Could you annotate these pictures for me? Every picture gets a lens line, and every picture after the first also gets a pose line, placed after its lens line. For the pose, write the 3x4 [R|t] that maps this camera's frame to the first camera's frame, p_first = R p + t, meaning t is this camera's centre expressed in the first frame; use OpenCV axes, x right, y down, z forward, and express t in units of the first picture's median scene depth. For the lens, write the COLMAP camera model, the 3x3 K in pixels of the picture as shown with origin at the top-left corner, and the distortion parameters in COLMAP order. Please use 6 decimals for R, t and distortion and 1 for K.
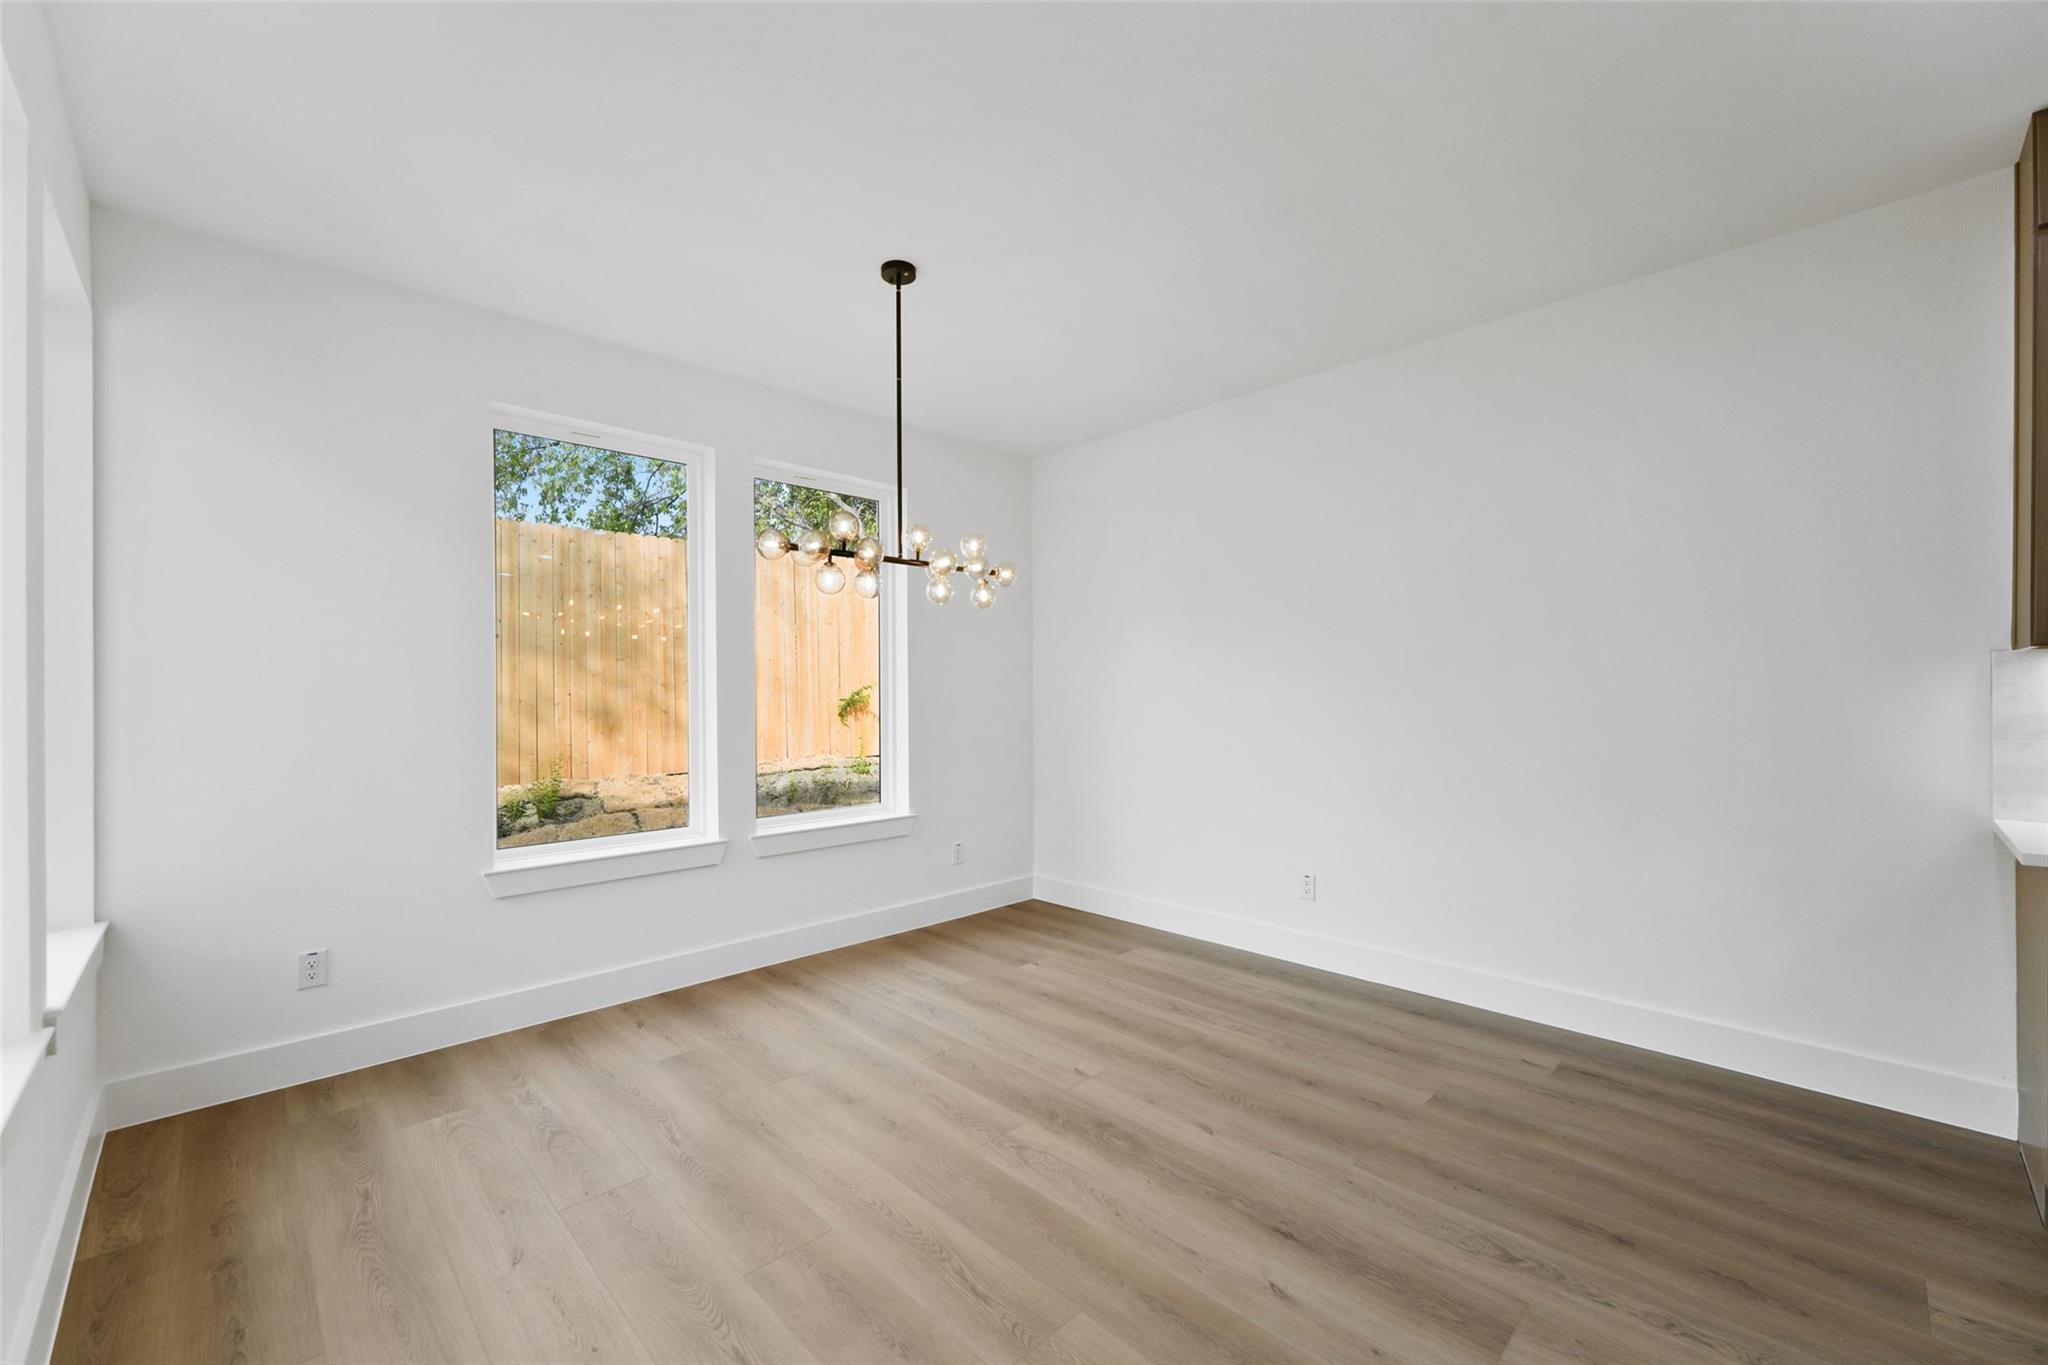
lens RADIAL K [[816.9, 0, 1026.8], [0, 816.9, 697.0], [0, 0, 1]] dist [0.000645, 0.000135]
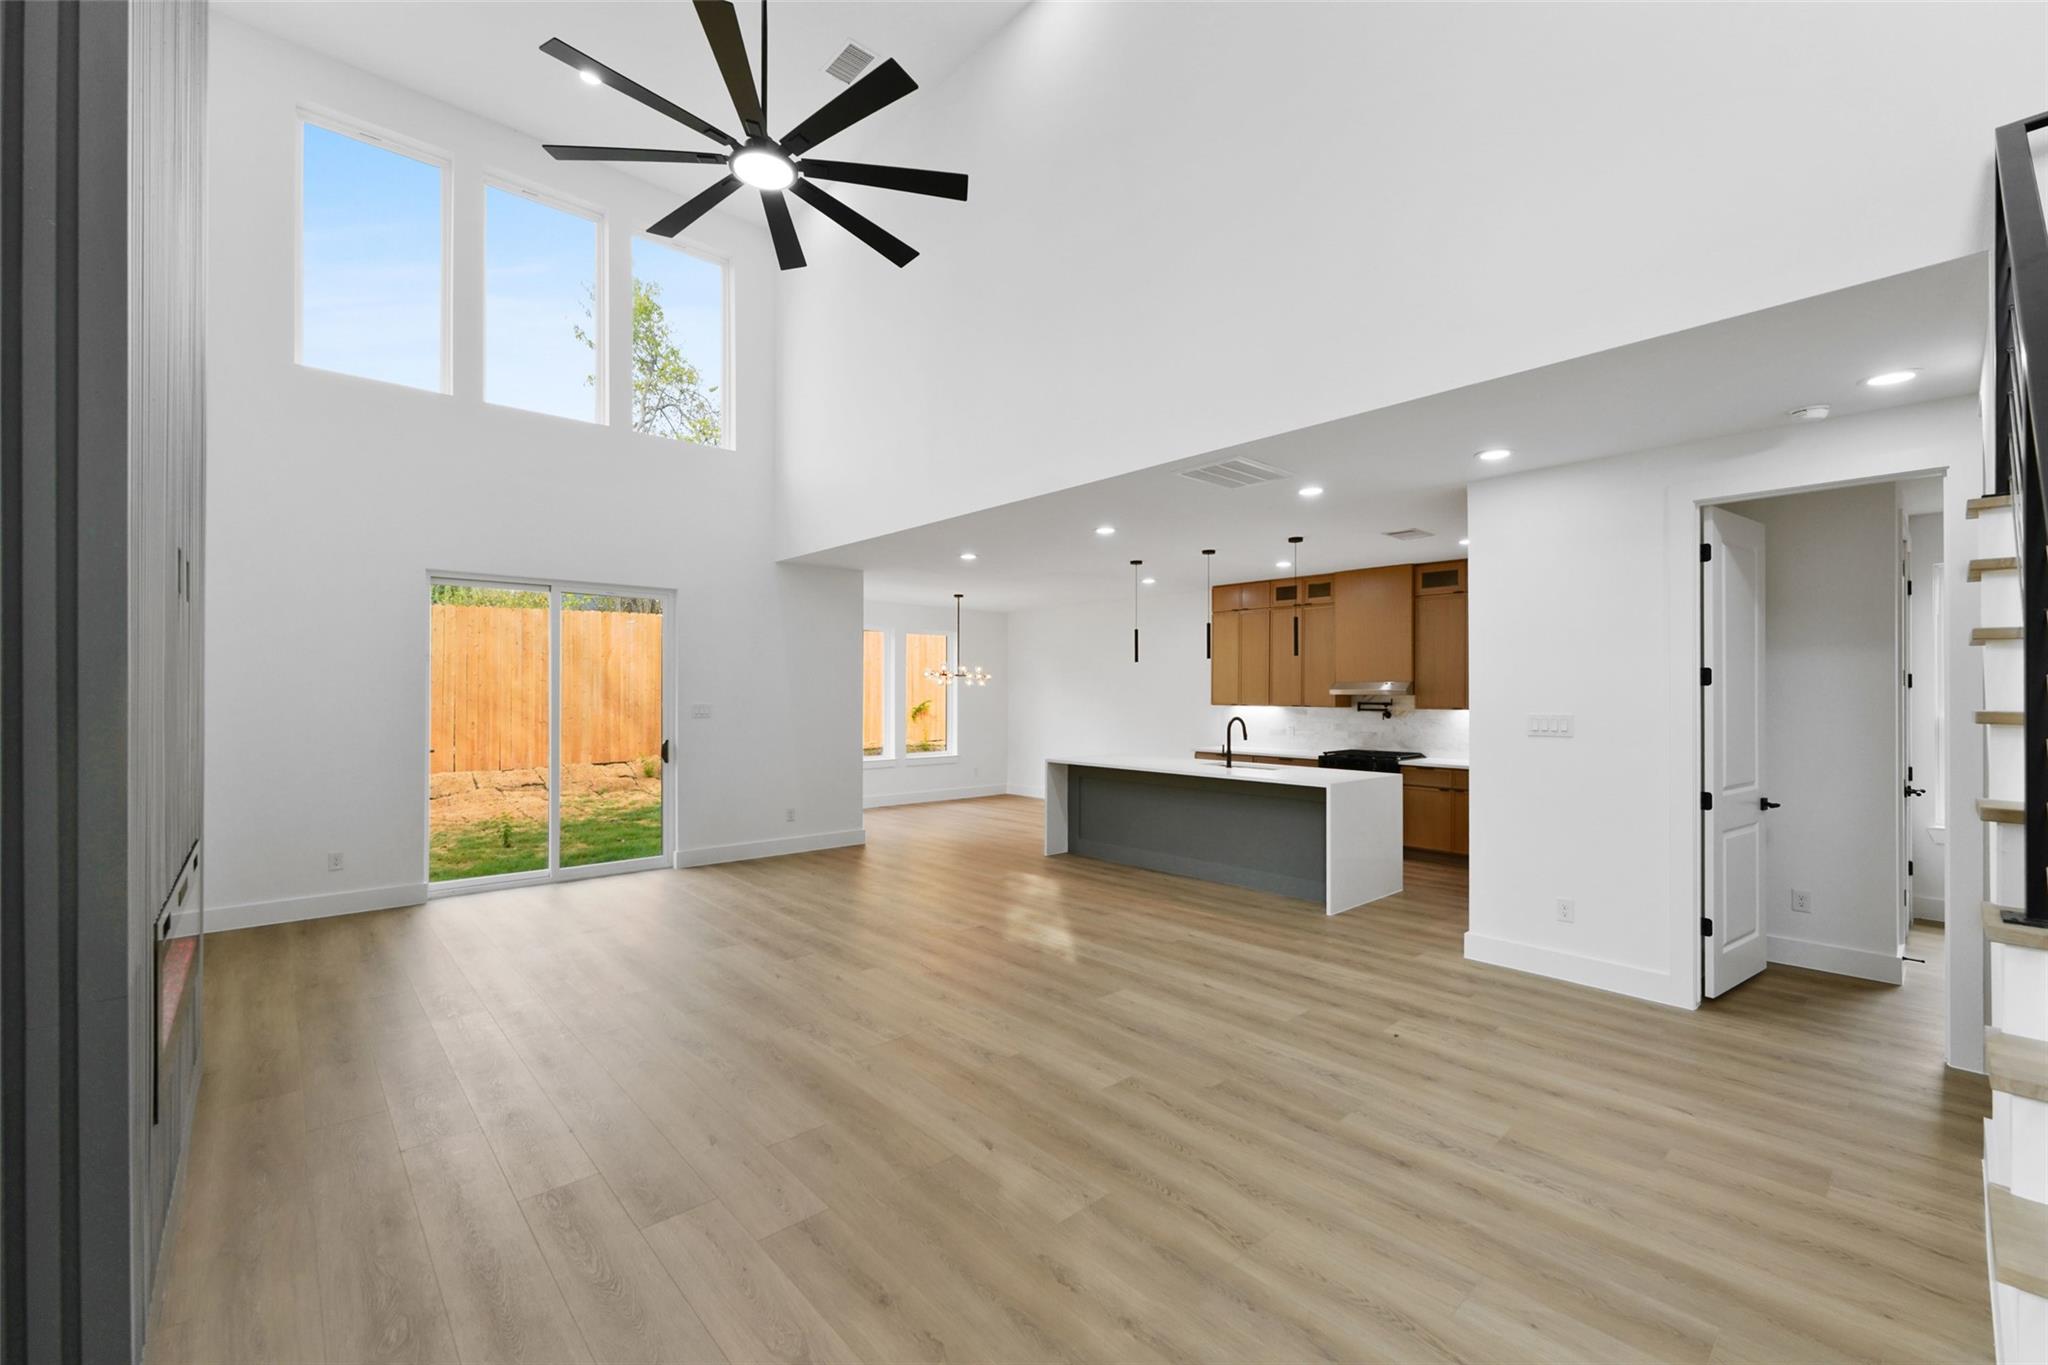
lens RADIAL K [[816.9, 0, 1026.8], [0, 816.9, 697.0], [0, 0, 1]] dist [0.000645, 0.000135]
pose [[0.999008, 0.004448, -0.044318, 0.436229], [-0.004536, 0.999988, -0.001873, -0.095731], [0.044309, 0.002072, 0.999016, -3.661614]]
